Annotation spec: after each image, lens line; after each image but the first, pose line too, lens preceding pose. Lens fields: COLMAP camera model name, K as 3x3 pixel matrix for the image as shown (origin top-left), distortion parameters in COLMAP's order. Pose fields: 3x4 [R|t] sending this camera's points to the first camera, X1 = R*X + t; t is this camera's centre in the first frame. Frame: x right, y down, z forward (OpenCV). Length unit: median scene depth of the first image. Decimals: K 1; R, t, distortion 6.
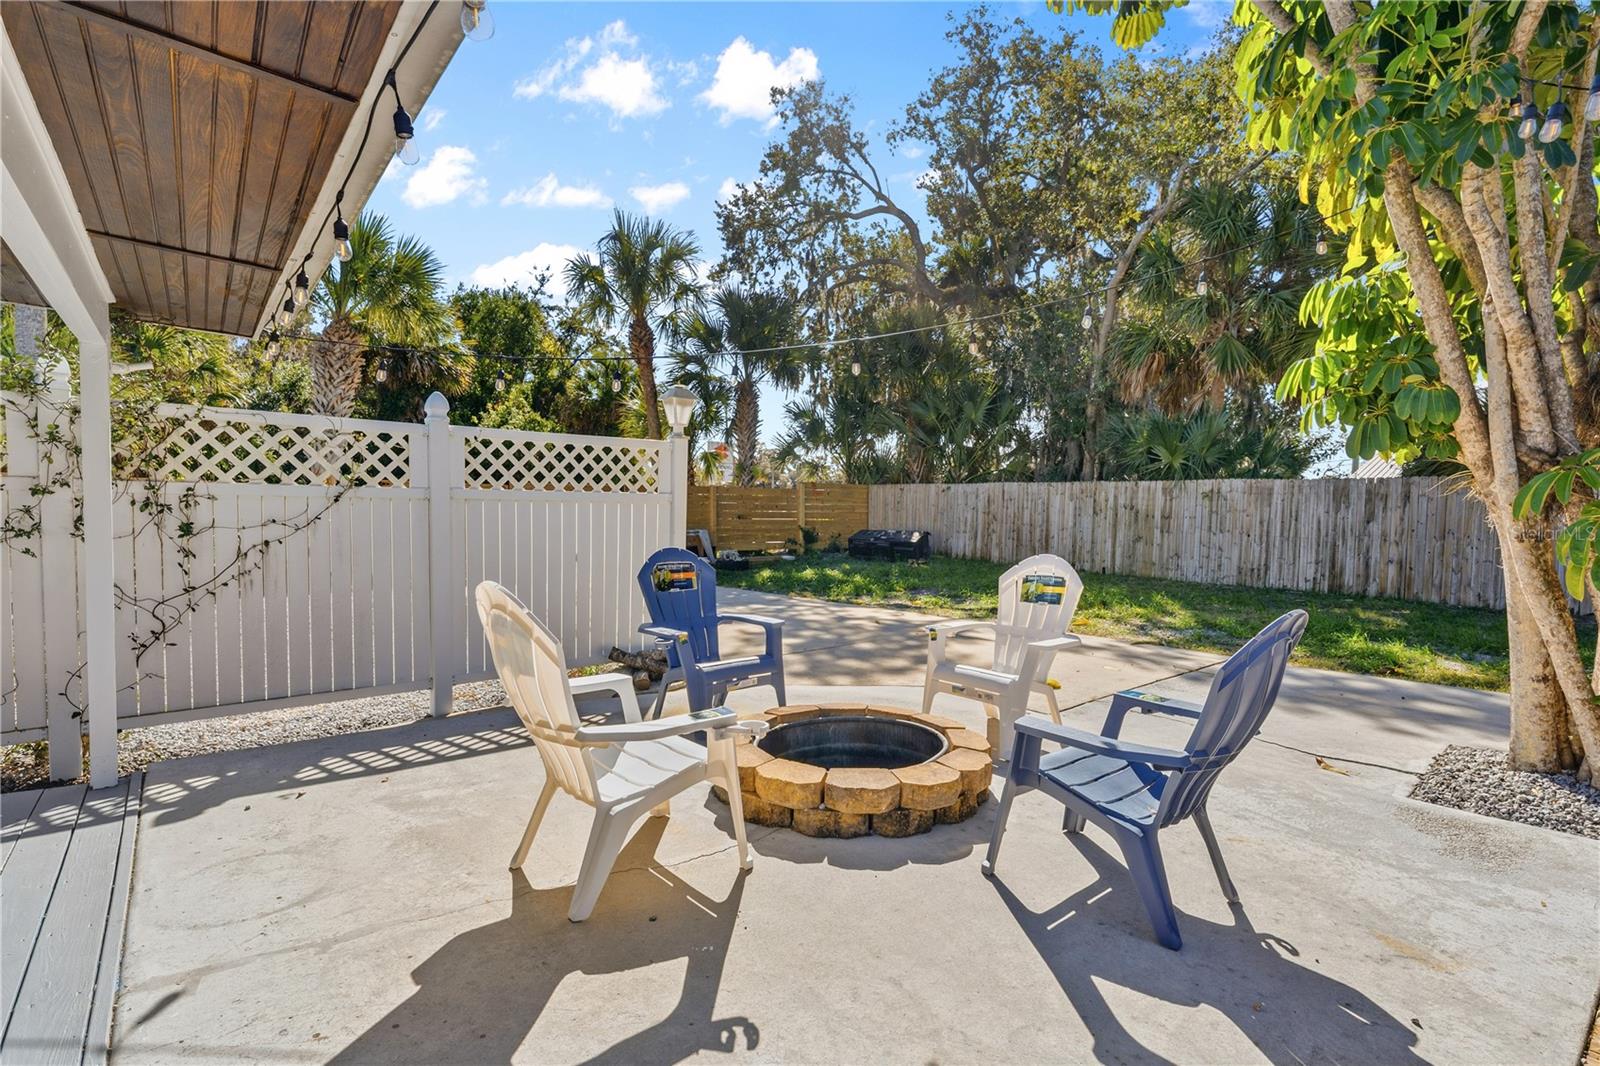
lens RADIAL K [[758.8, 0, 800.0], [0, 758.8, 533.0], [0, 0, 1]] dist [-0.002220, -0.000319]
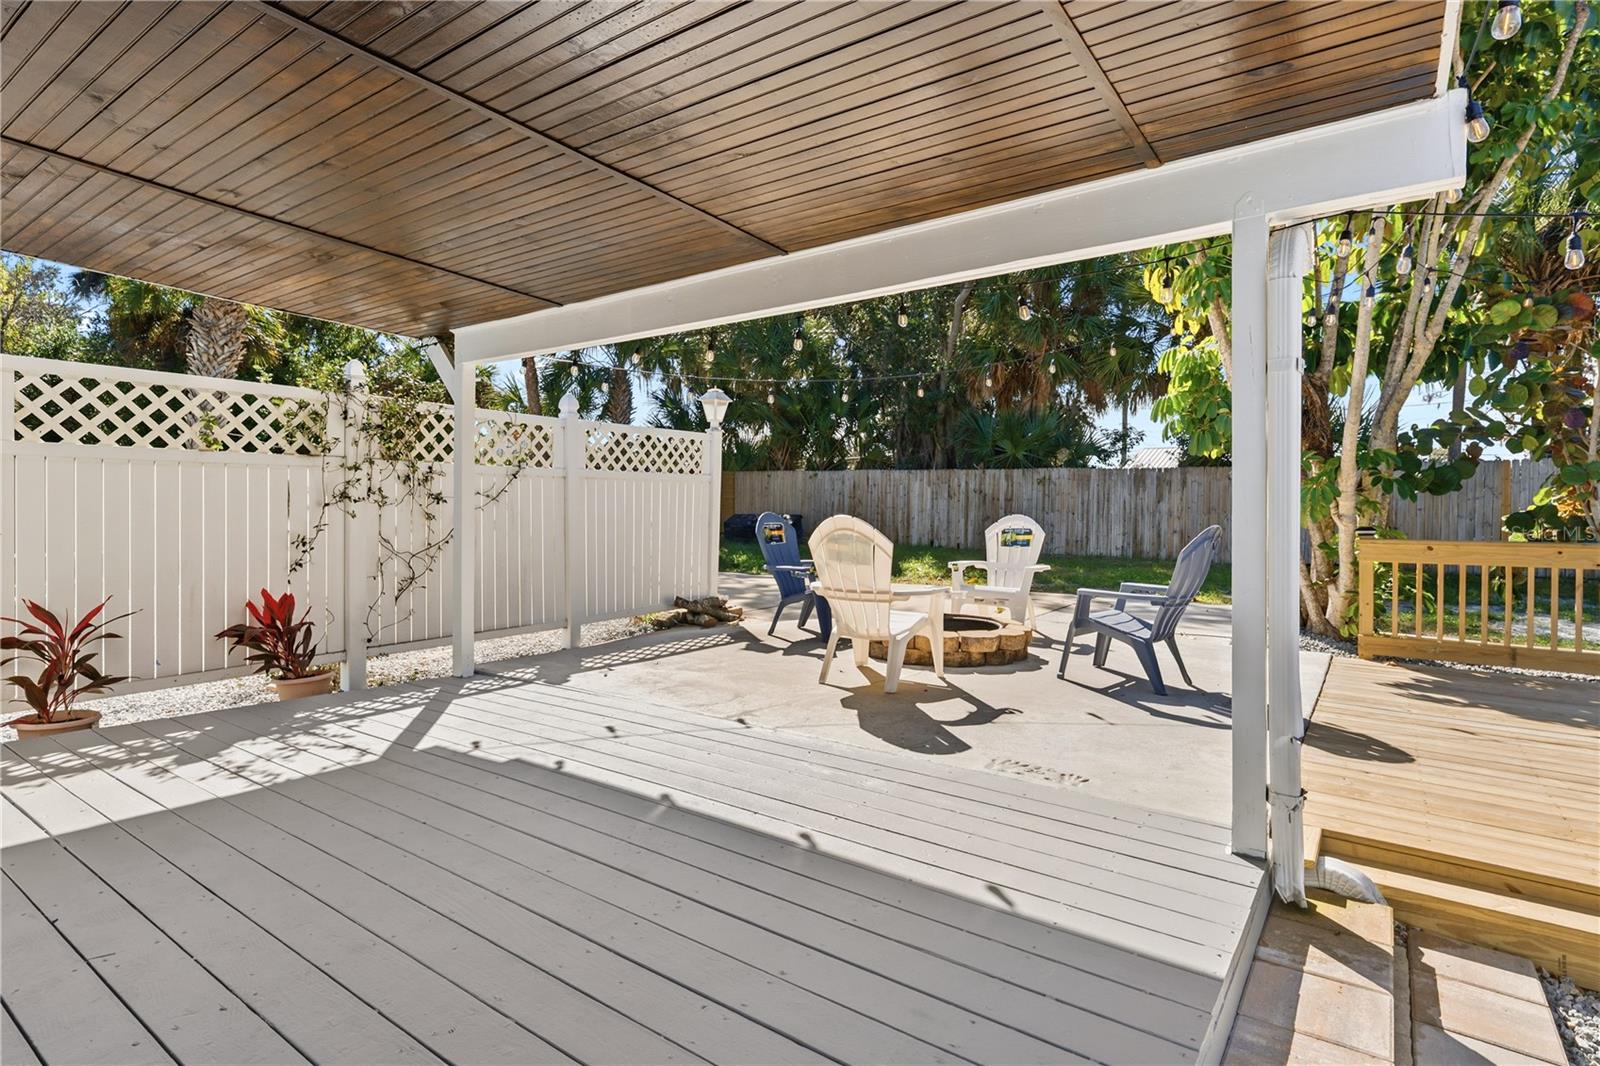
lens RADIAL K [[812.7, 0, 800.7], [0, 812.7, 492.3], [0, 0, 1]] dist [-0.002387, -0.000514]
pose [[0.965428, -0.000548, 0.260670, -0.207008], [0.010982, 0.999195, -0.038575, 0.016602], [-0.260439, 0.040104, 0.964657, -0.184268]]
